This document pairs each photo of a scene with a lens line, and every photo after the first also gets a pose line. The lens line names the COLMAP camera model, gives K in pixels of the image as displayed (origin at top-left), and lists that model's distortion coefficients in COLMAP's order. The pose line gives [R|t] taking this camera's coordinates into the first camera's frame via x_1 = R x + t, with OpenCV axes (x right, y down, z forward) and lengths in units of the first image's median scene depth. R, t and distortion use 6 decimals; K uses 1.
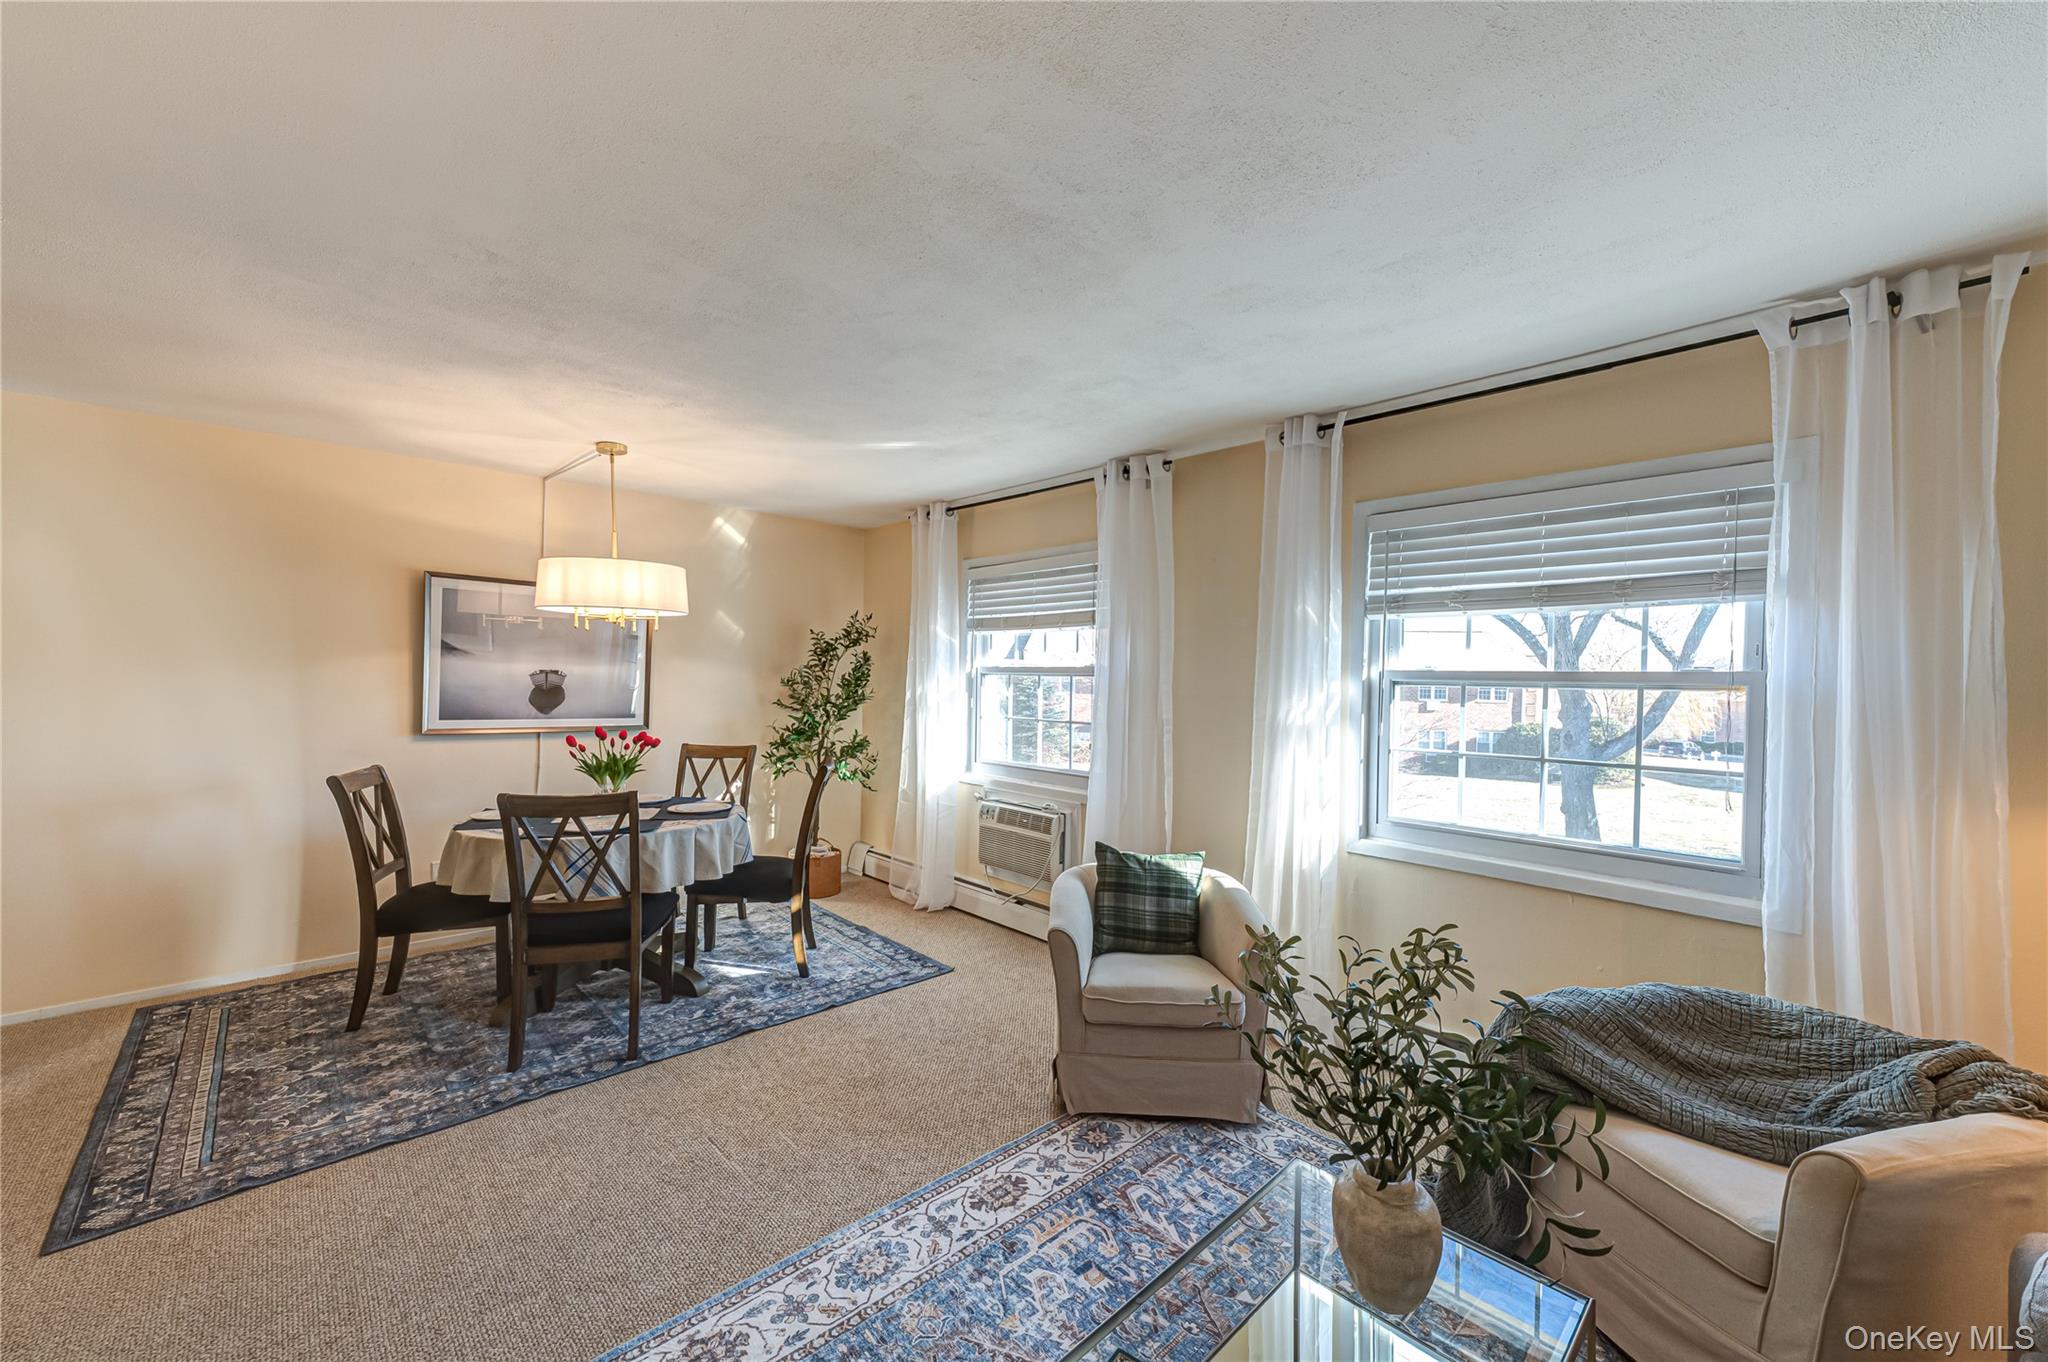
lens RADIAL K [[795.0, 0, 1022.4], [0, 795.0, 679.9], [0, 0, 1]] dist [0.011811, 0.001504]
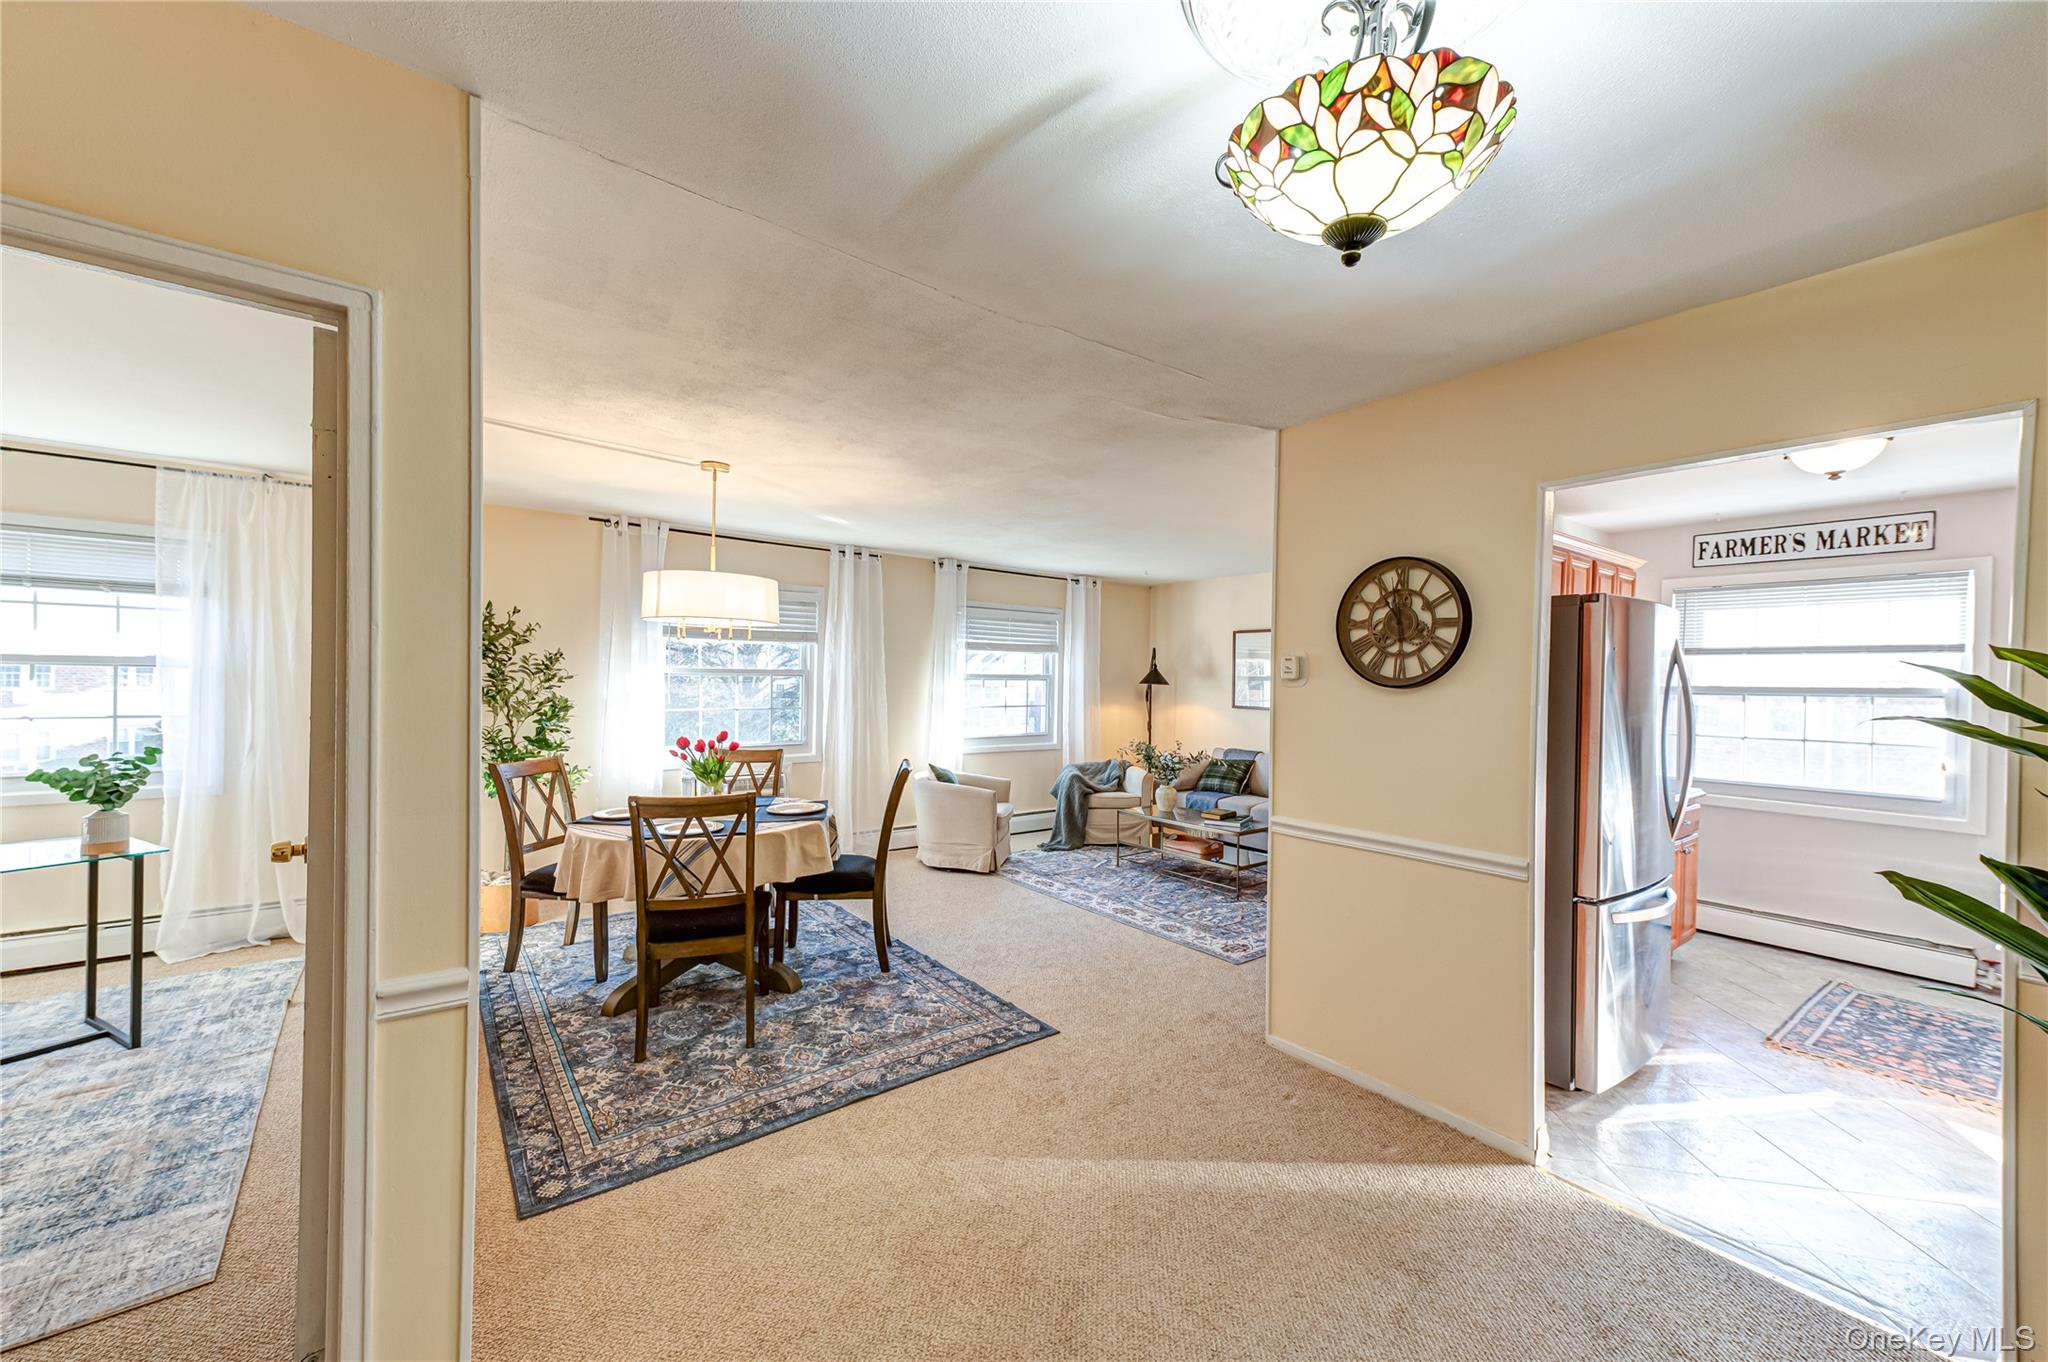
lens RADIAL K [[795.0, 0, 1029.7], [0, 795.0, 689.7], [0, 0, 1]] dist [0.011811, 0.001504]
pose [[0.089214, -0.027266, 0.995639, -1.468688], [-0.005174, 0.999599, 0.027838, -0.025323], [-0.995999, -0.007635, 0.089037, 0.478789]]
